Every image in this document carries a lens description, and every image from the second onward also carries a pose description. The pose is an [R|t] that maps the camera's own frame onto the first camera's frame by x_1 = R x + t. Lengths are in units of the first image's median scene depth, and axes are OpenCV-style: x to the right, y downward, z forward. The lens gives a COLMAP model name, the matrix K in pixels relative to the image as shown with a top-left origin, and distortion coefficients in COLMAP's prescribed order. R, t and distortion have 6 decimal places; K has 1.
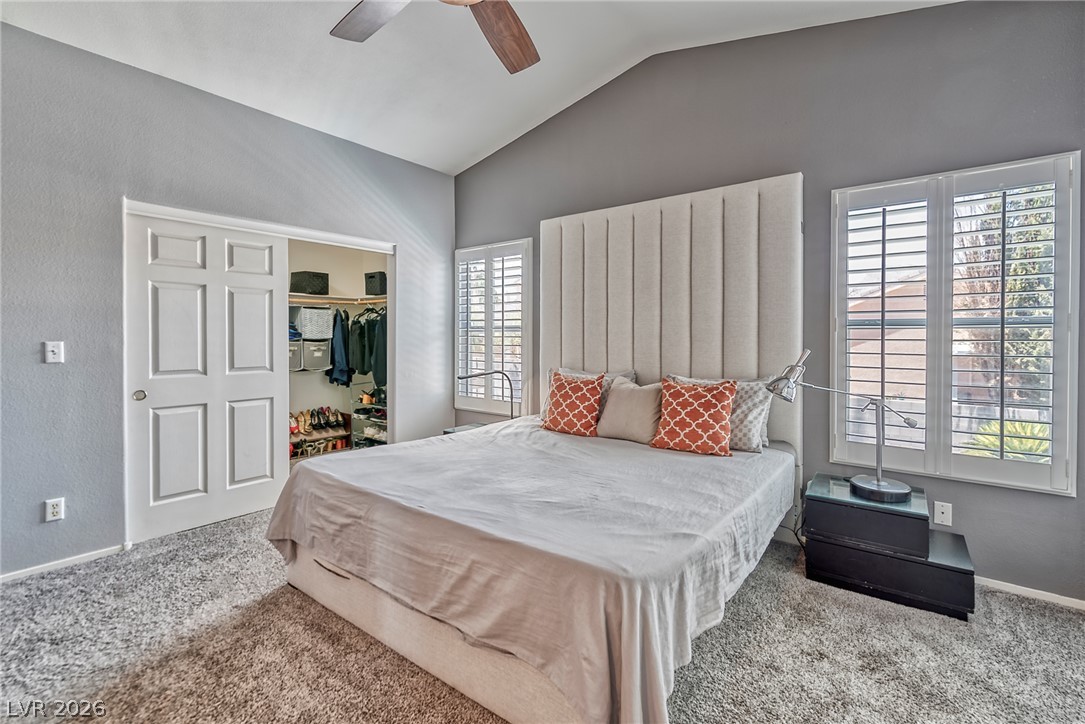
lens RADIAL K [[473.8, 0, 567.0], [0, 473.8, 344.6], [0, 0, 1]] dist [0.000752, 0.000196]
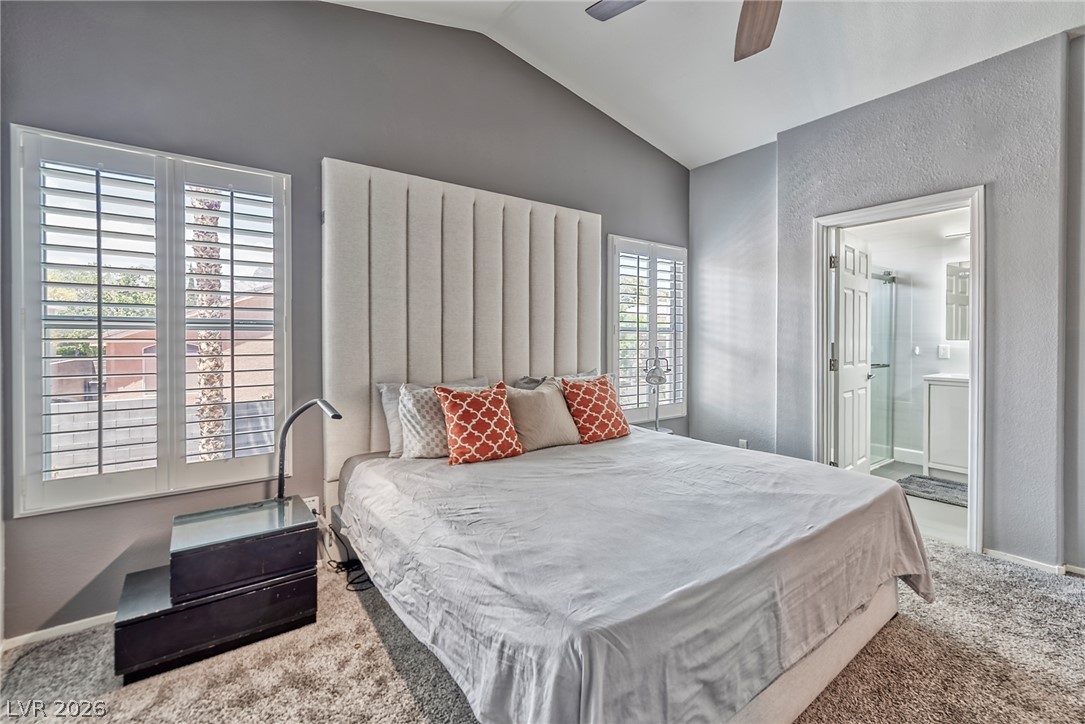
lens RADIAL K [[469.2, 0, 553.5], [0, 469.2, 342.8], [0, 0, 1]] dist [0.001364, 0.000048]
pose [[0.292534, -0.012134, 0.956178, -0.626397], [0.016376, 0.999836, 0.007678, -0.012587], [-0.956115, 0.013412, 0.292685, 0.576499]]
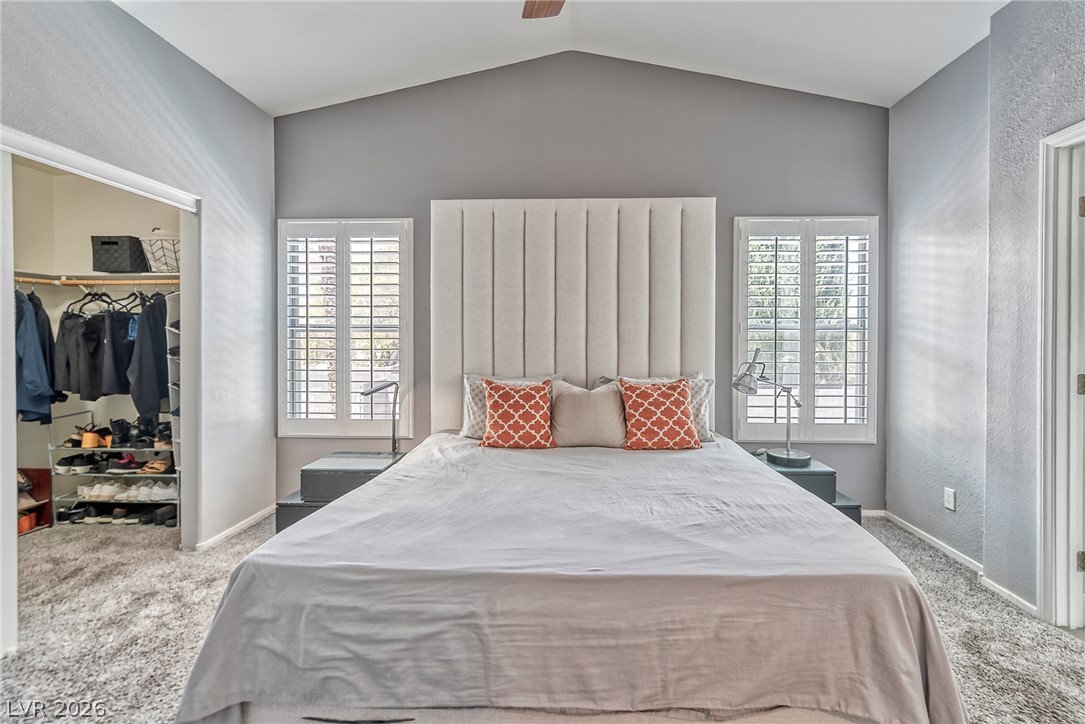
lens RADIAL K [[465.6, 0, 565.4], [0, 465.6, 345.8], [0, 0, 1]] dist [0.002551, 0.000074]
pose [[0.822391, -0.010855, 0.568819, -0.361827], [0.010333, 0.999938, 0.004142, -0.004848], [-0.568829, 0.002472, 0.822452, 0.206537]]
